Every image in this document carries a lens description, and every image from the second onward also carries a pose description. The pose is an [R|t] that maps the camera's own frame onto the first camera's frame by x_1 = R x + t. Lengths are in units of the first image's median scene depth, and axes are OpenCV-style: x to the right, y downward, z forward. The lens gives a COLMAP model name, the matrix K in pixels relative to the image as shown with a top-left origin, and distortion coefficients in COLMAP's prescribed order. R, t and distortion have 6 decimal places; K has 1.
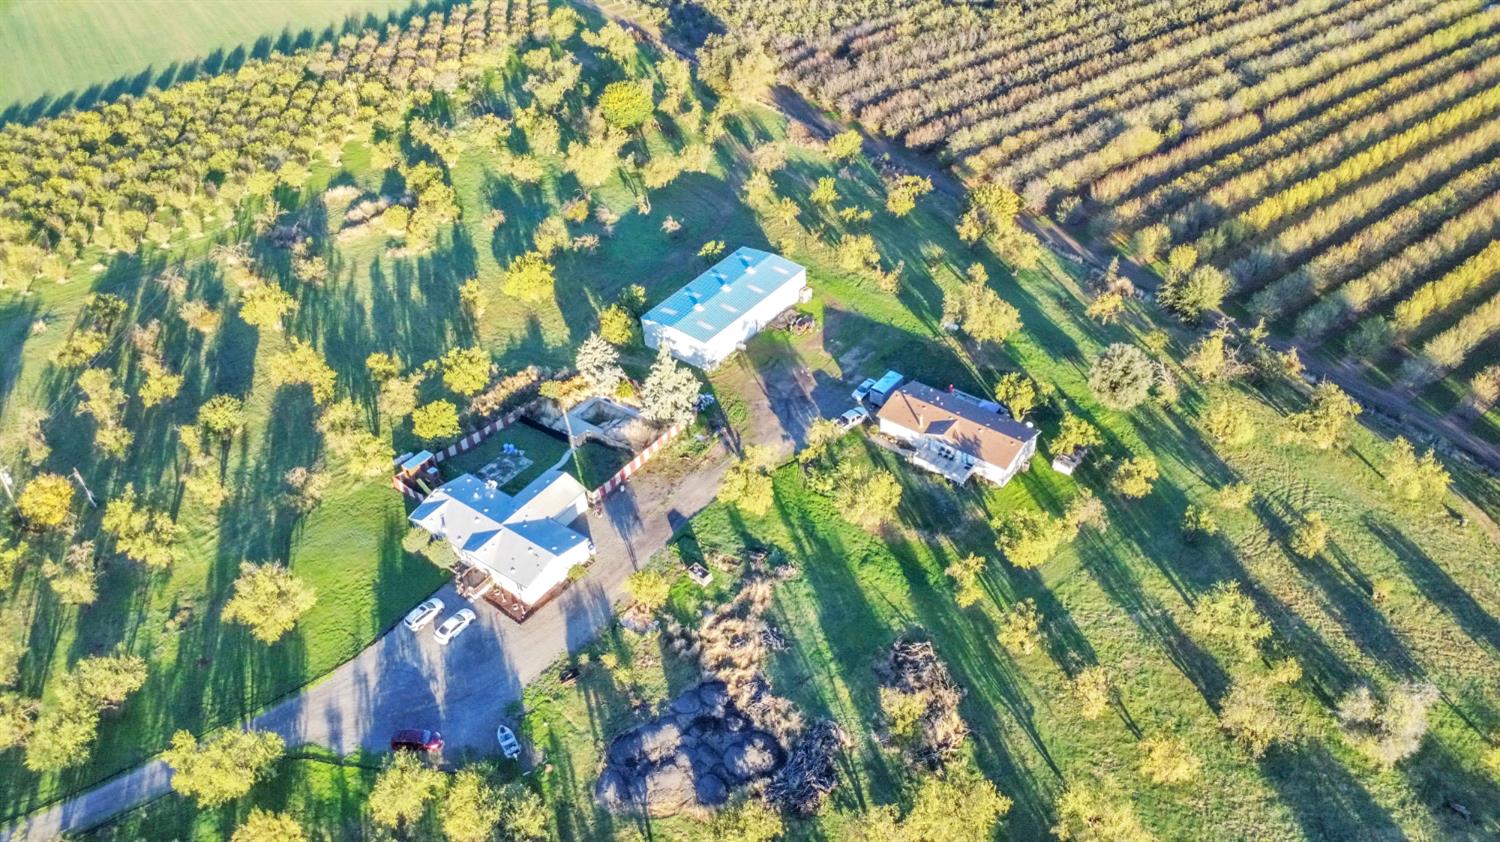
lens RADIAL K [[1097.6, 0, 730.2], [0, 1097.6, 419.9], [0, 0, 1]] dist [-0.024506, -0.001050]
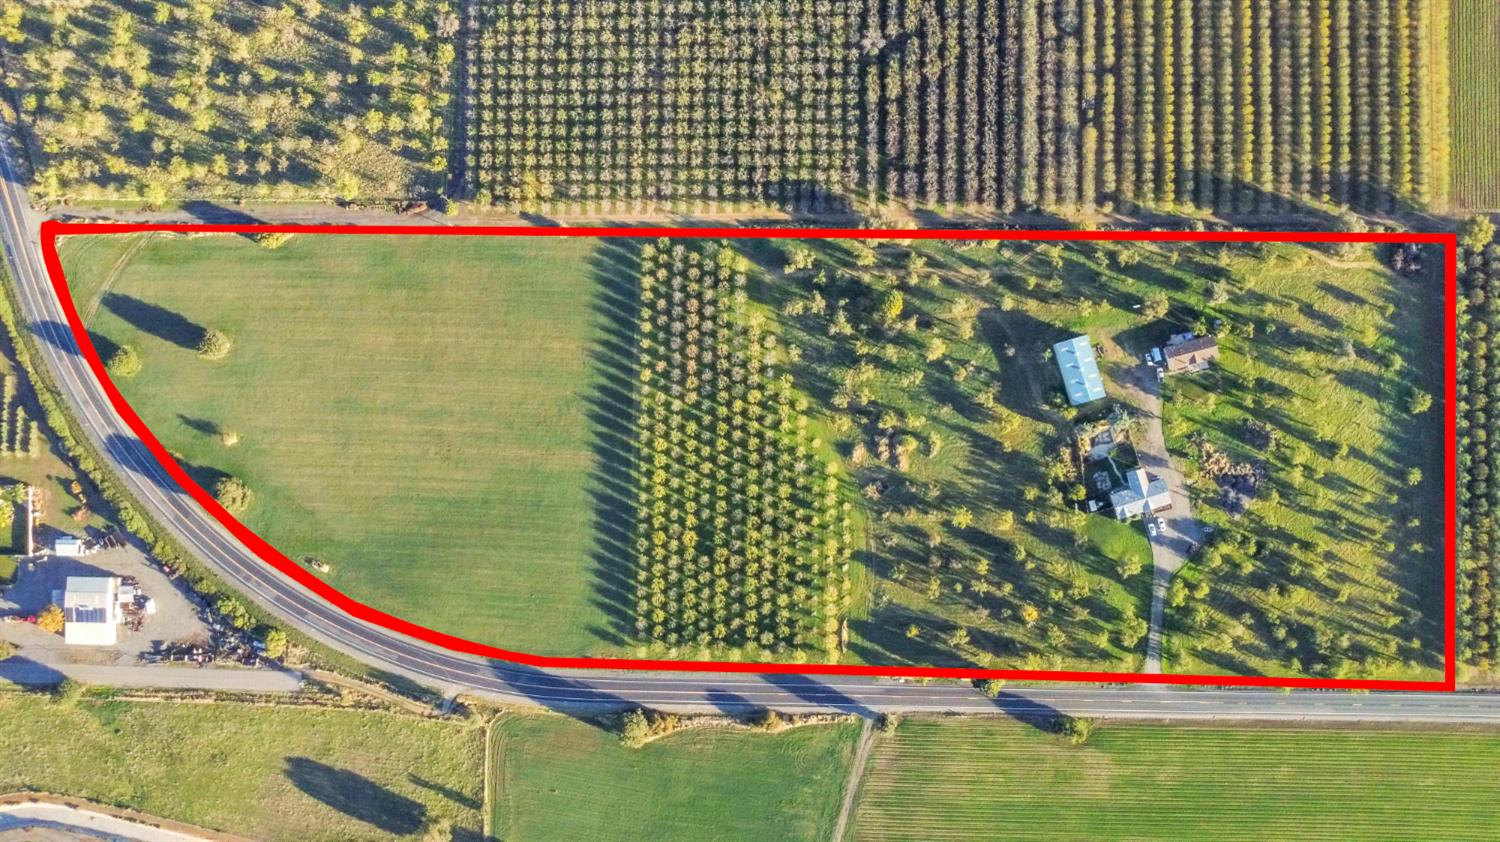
lens RADIAL K [[1088.6, 0, 744.0], [0, 1088.6, 419.7], [0, 0, 1]] dist [-0.008702, -0.035255]
pose [[0.575136, -0.815182, 0.068531, -0.810687], [0.527518, 0.433597, 0.730560, -2.596314], [-0.625255, -0.384020, 0.679401, -0.282608]]
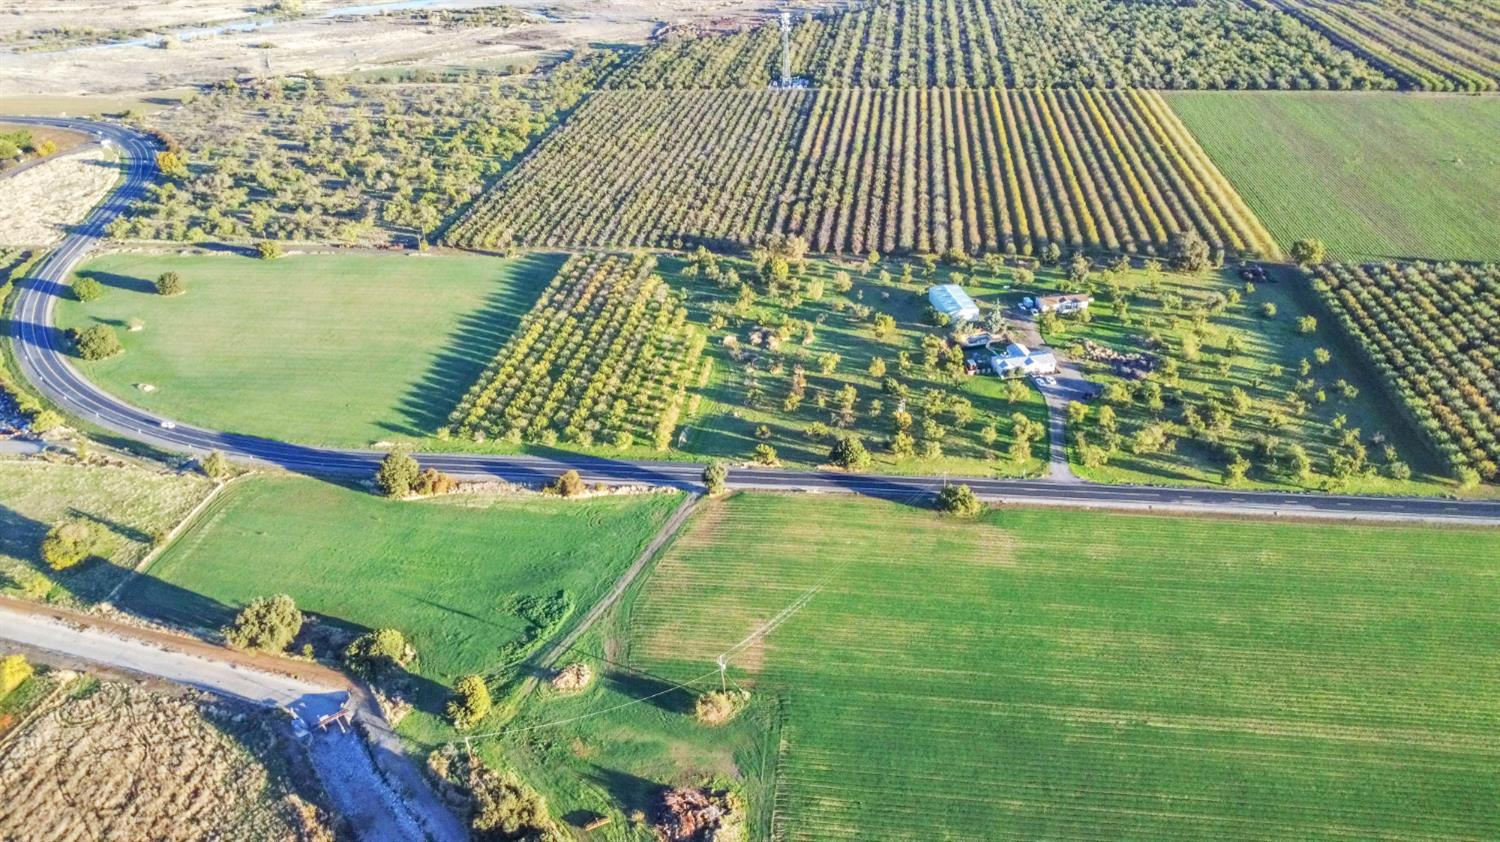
lens RADIAL K [[1075.0, 0, 750.0], [0, 1075.0, 421.0], [0, 0, 1]] dist [-0.005704, -0.067550]
pose [[0.671485, -0.330835, 0.663066, -2.383326], [0.463313, 0.885776, -0.027241, -0.021373], [-0.578316, 0.325499, 0.748065, -0.589236]]
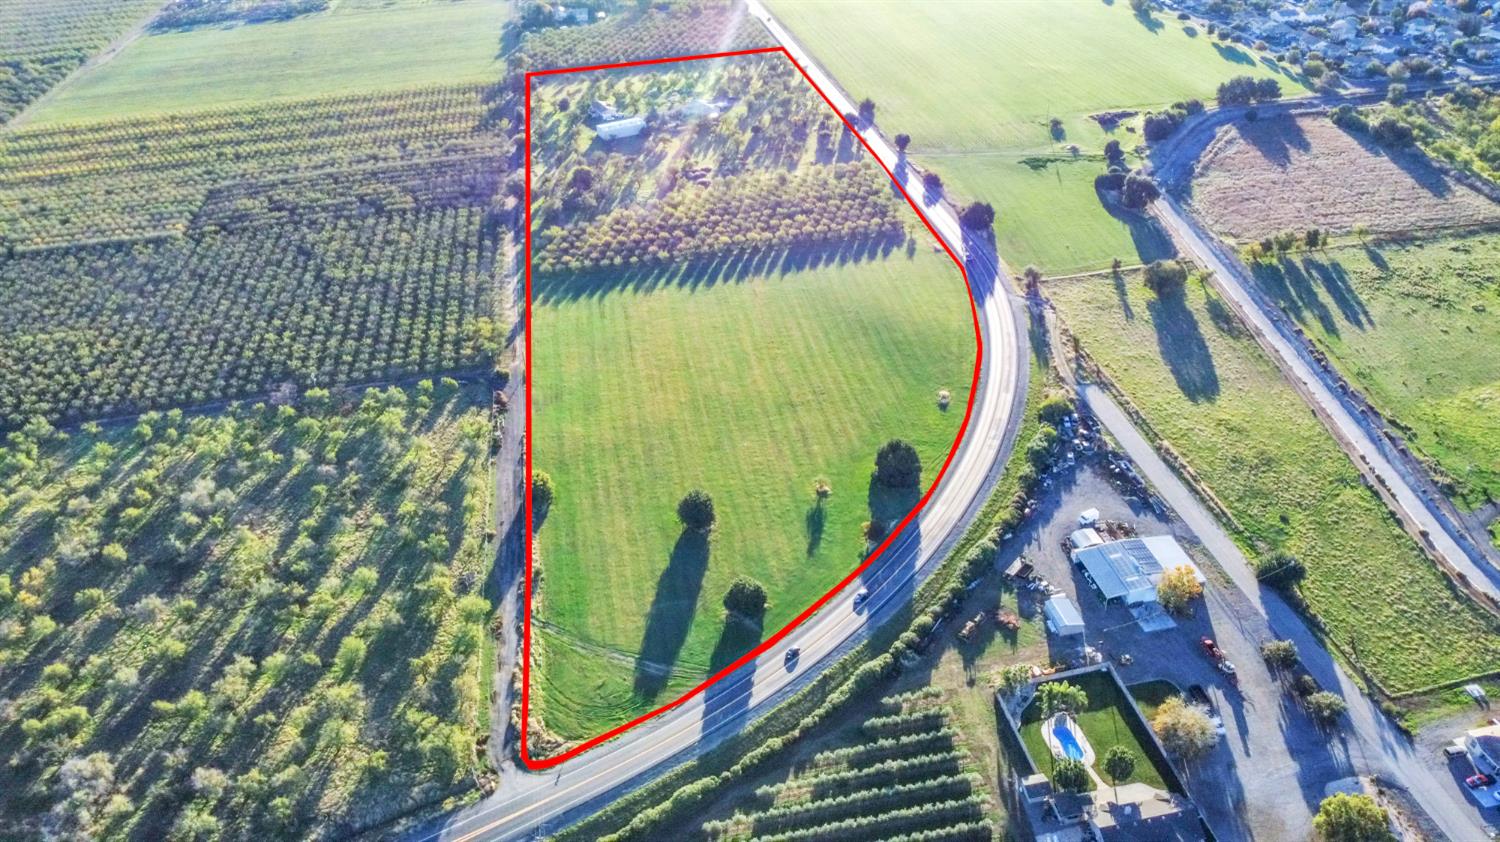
lens RADIAL K [[1075.0, 0, 750.0], [0, 1075.0, 421.0], [0, 0, 1]] dist [-0.005704, -0.067550]
pose [[-0.906861, -0.128517, 0.401357, -2.170655], [0.344940, 0.320786, 0.882107, -3.124094], [-0.242115, 0.938392, -0.246578, 3.031692]]
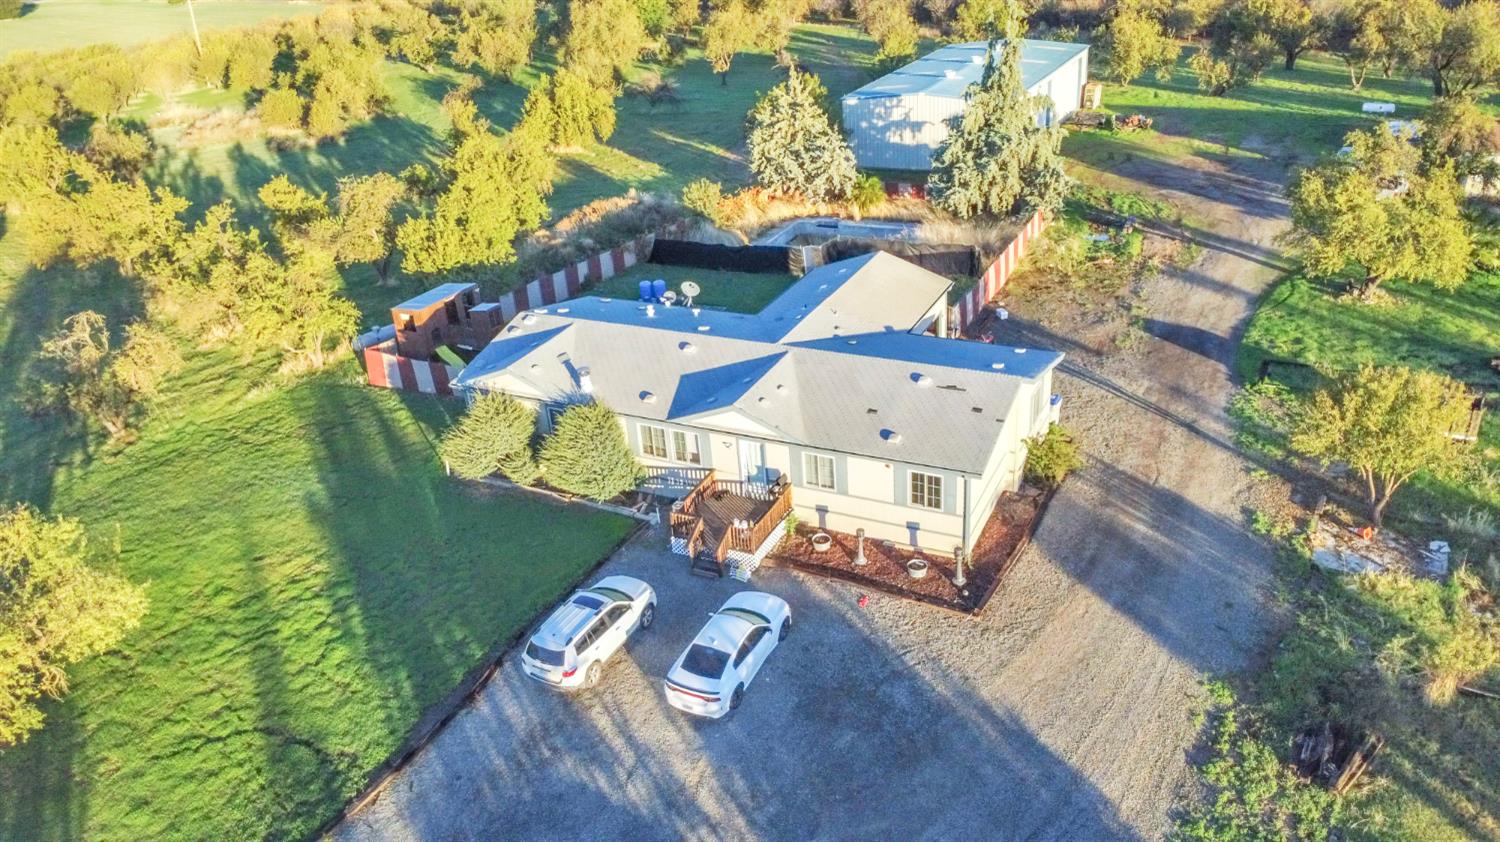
lens RADIAL K [[1088.6, 0, 744.0], [0, 1088.6, 419.7], [0, 0, 1]] dist [-0.008702, -0.035255]
pose [[0.982492, -0.076215, 0.169999, -0.240763], [0.111340, 0.971817, -0.207786, 0.158331], [-0.149372, 0.223076, 0.963289, 0.623334]]
